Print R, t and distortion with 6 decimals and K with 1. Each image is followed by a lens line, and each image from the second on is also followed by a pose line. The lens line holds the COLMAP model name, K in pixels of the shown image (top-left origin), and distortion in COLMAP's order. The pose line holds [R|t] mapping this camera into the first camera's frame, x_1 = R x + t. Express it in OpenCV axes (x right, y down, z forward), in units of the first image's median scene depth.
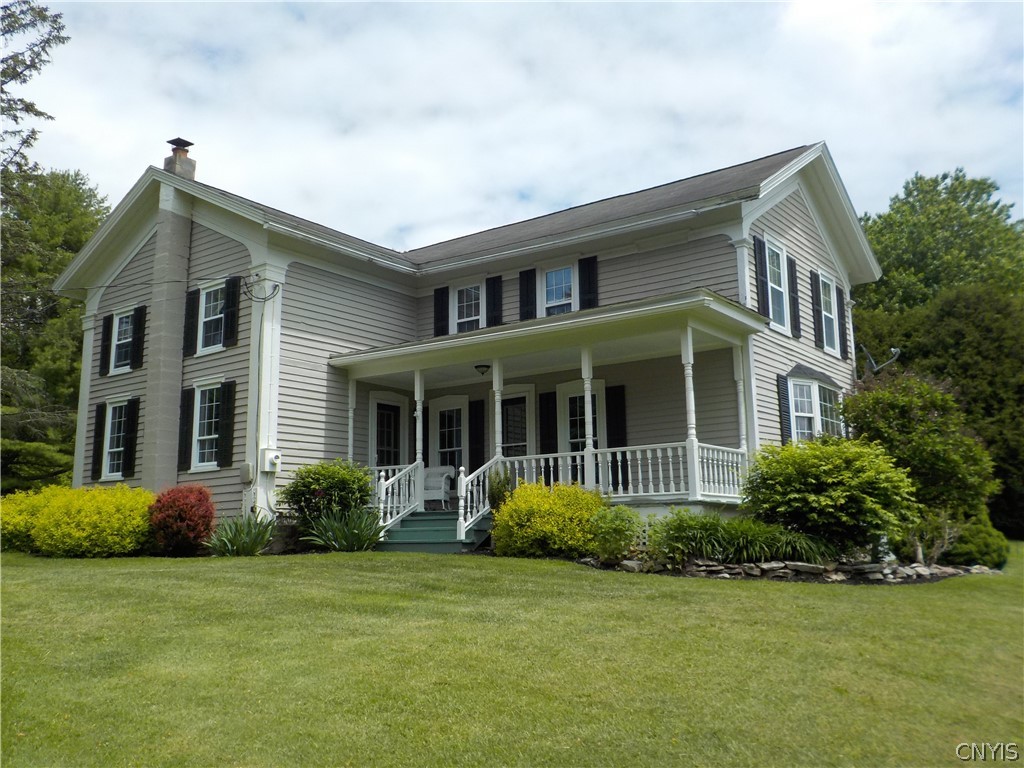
lens RADIAL K [[944.1, 0, 507.4], [0, 944.1, 378.3], [0, 0, 1]] dist [0.030771, 0.000000]
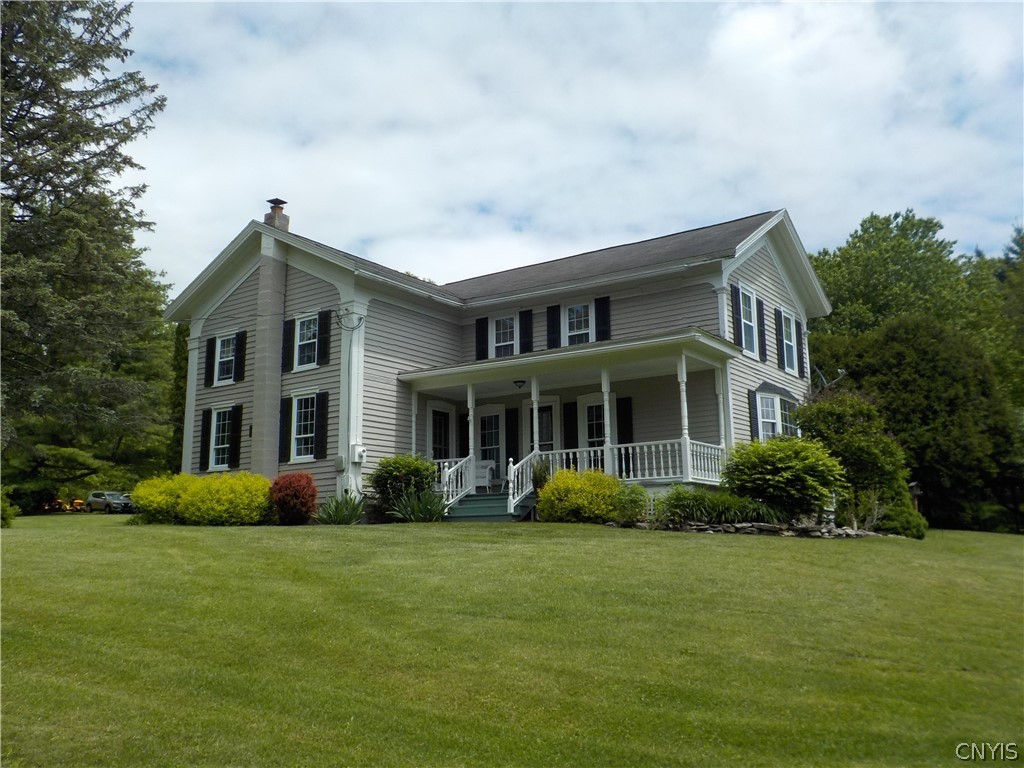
lens RADIAL K [[944.1, 0, 512.0], [0, 944.1, 384.6], [0, 0, 1]] dist [0.030771, 0.000000]
pose [[0.999559, 0.006631, 0.028963, -0.074262], [-0.006492, 0.999967, -0.004897, -0.002422], [-0.028994, 0.004707, 0.999569, -0.279087]]
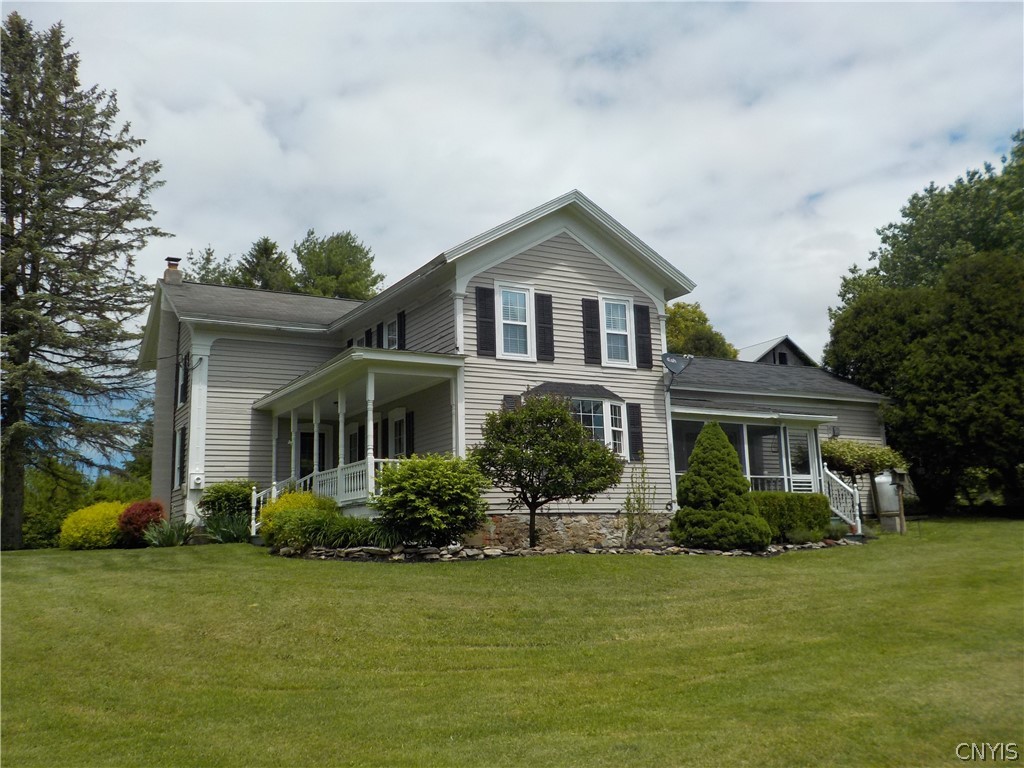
lens RADIAL K [[944.1, 0, 514.2], [0, 944.1, 385.2], [0, 0, 1]] dist [0.030771, 0.000000]
pose [[0.912637, -0.081123, -0.400641, 0.737346], [0.089149, 0.996017, 0.001400, -0.016908], [0.398932, -0.036994, 0.916234, -0.117862]]
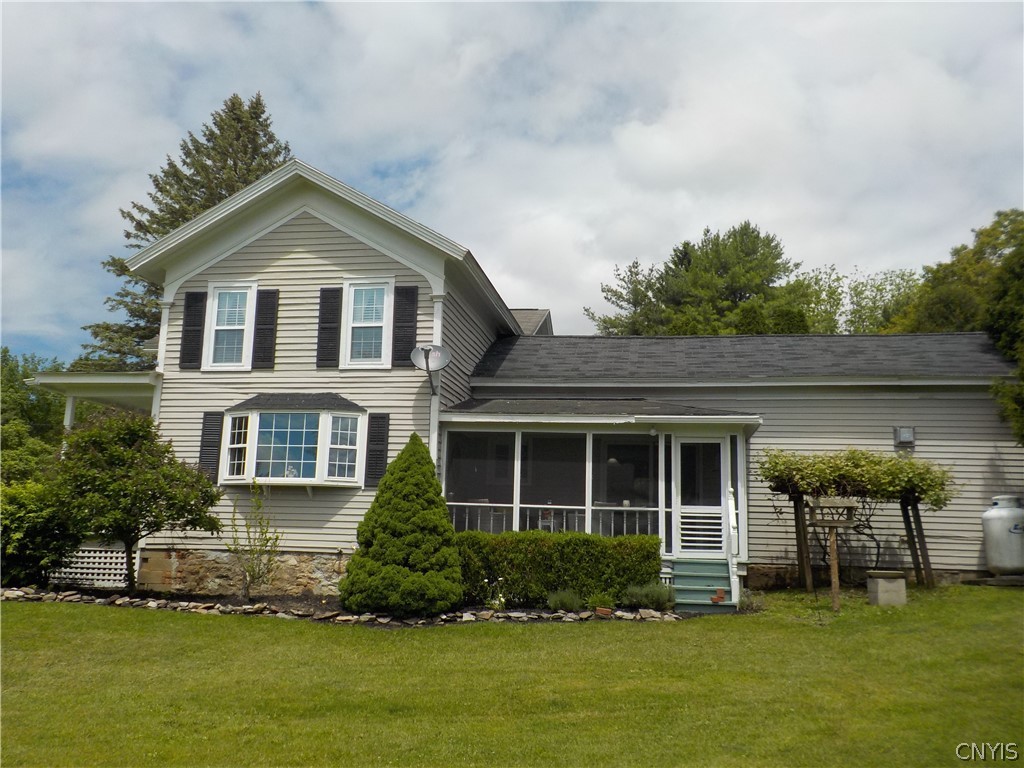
lens RADIAL K [[944.1, 0, 509.2], [0, 944.1, 387.0], [0, 0, 1]] dist [0.030771, 0.000000]
pose [[0.451080, -0.128599, -0.883170, 1.302762], [0.126795, 0.988761, -0.079214, 0.089640], [0.883431, -0.076250, 0.462316, 0.751323]]
